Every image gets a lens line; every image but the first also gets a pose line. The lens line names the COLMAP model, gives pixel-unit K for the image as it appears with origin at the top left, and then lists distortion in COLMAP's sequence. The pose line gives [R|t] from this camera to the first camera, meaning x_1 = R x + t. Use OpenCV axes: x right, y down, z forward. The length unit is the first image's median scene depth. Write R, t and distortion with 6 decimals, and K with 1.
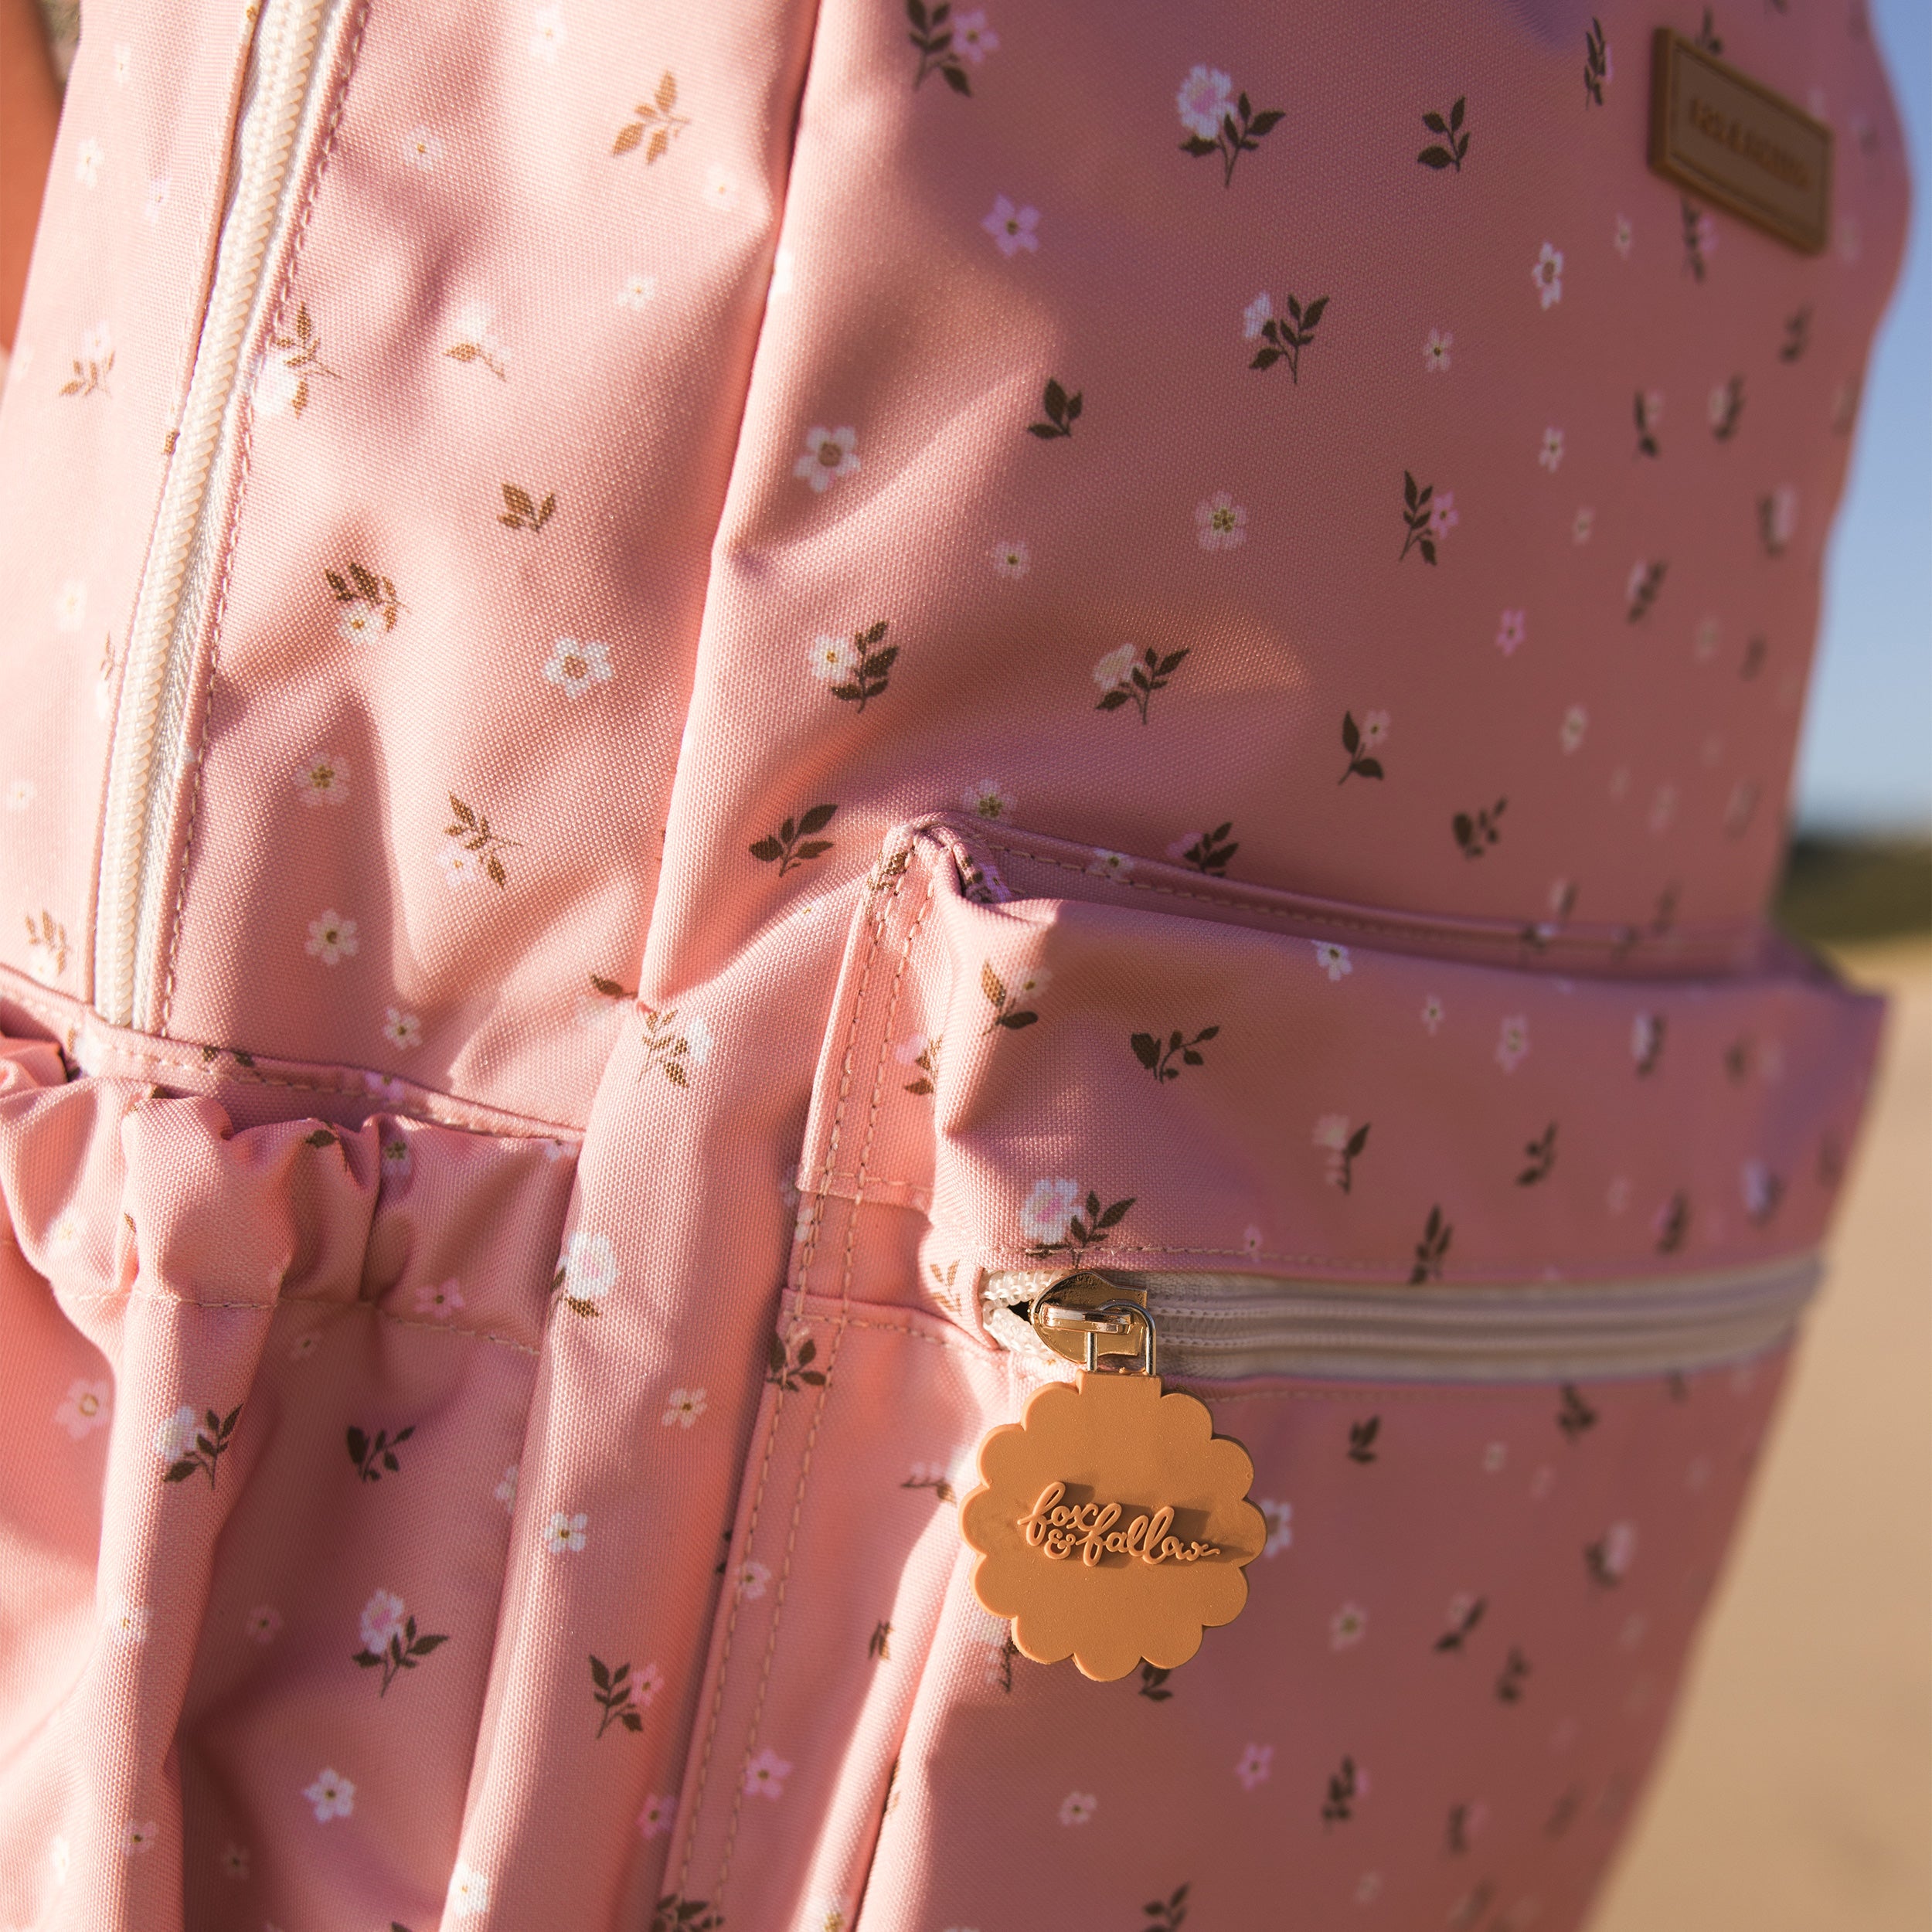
lens RADIAL K [[2495.9, 0, 1056.9], [0, 2495.9, 1199.2], [0, 0, 1]] dist [-0.000430, -0.009802]
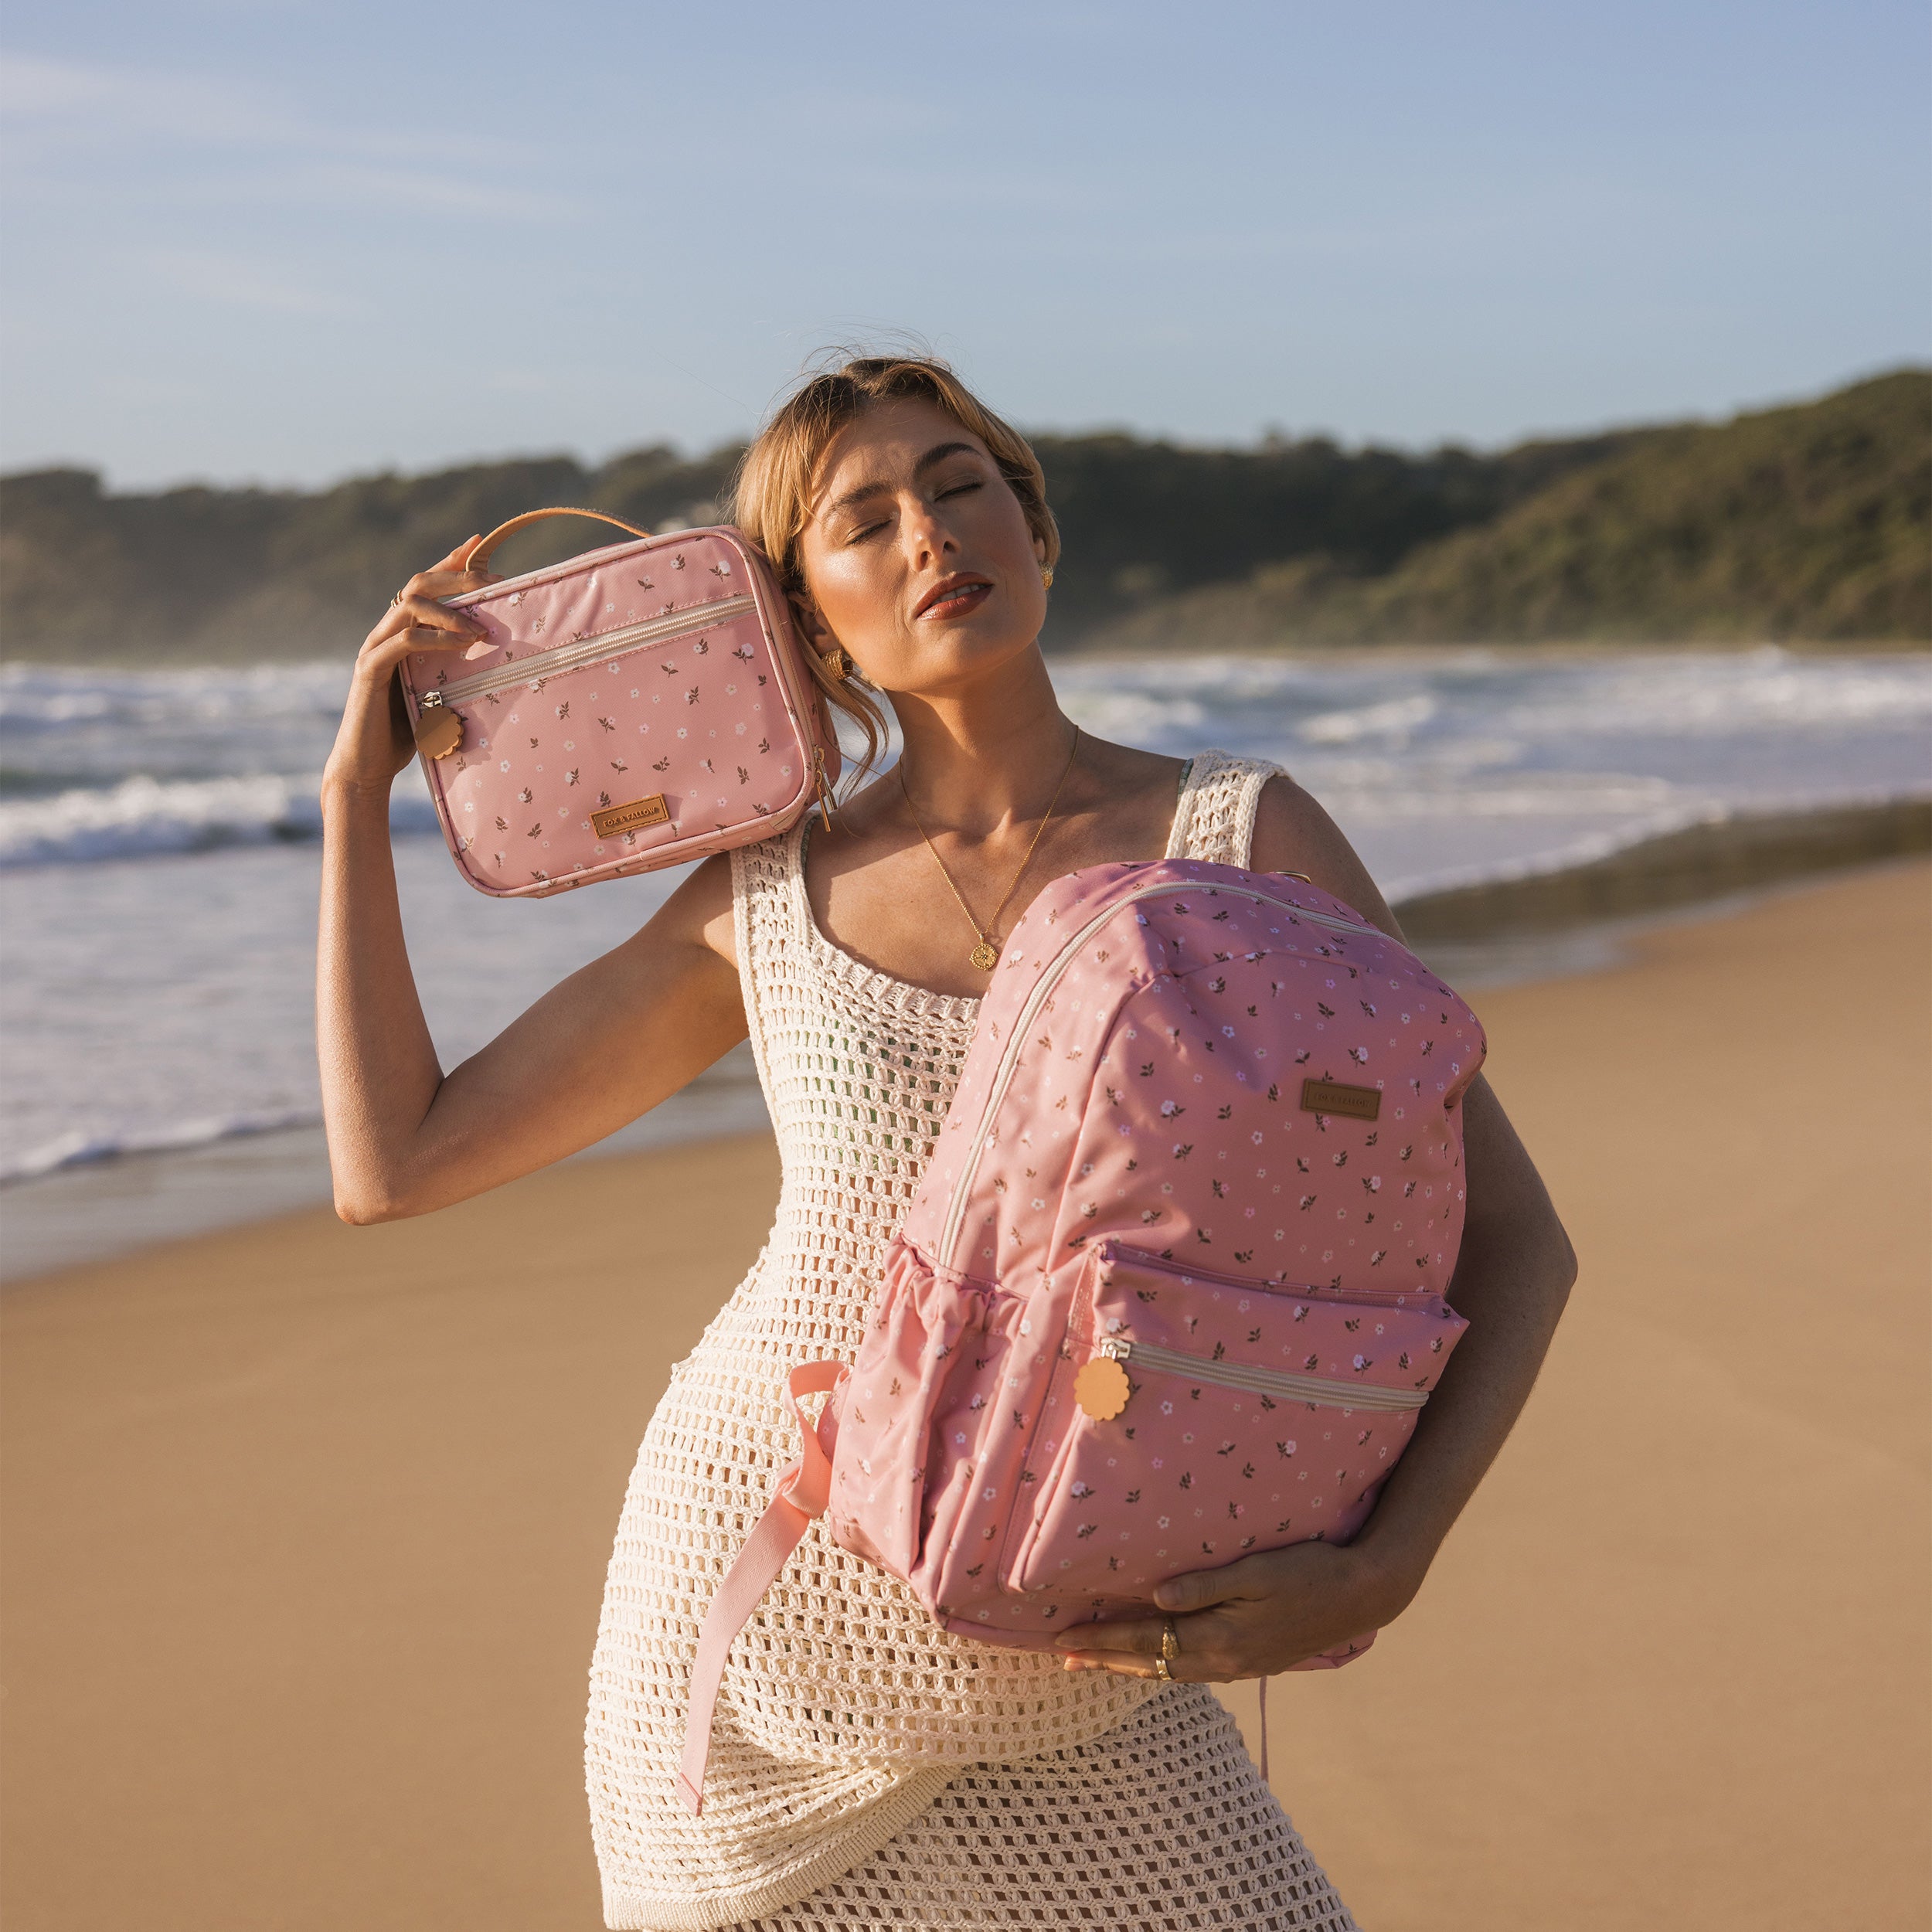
lens RADIAL K [[3509.8, 0, 966.0], [0, 3509.8, 966.0], [0, 0, 1]] dist [-0.035026, -0.125474]
pose [[0.921087, 0.077961, -0.381471, 2.169898], [-0.148590, 0.975981, -0.159321, 0.430554], [0.359887, 0.203431, 0.910548, -5.185852]]
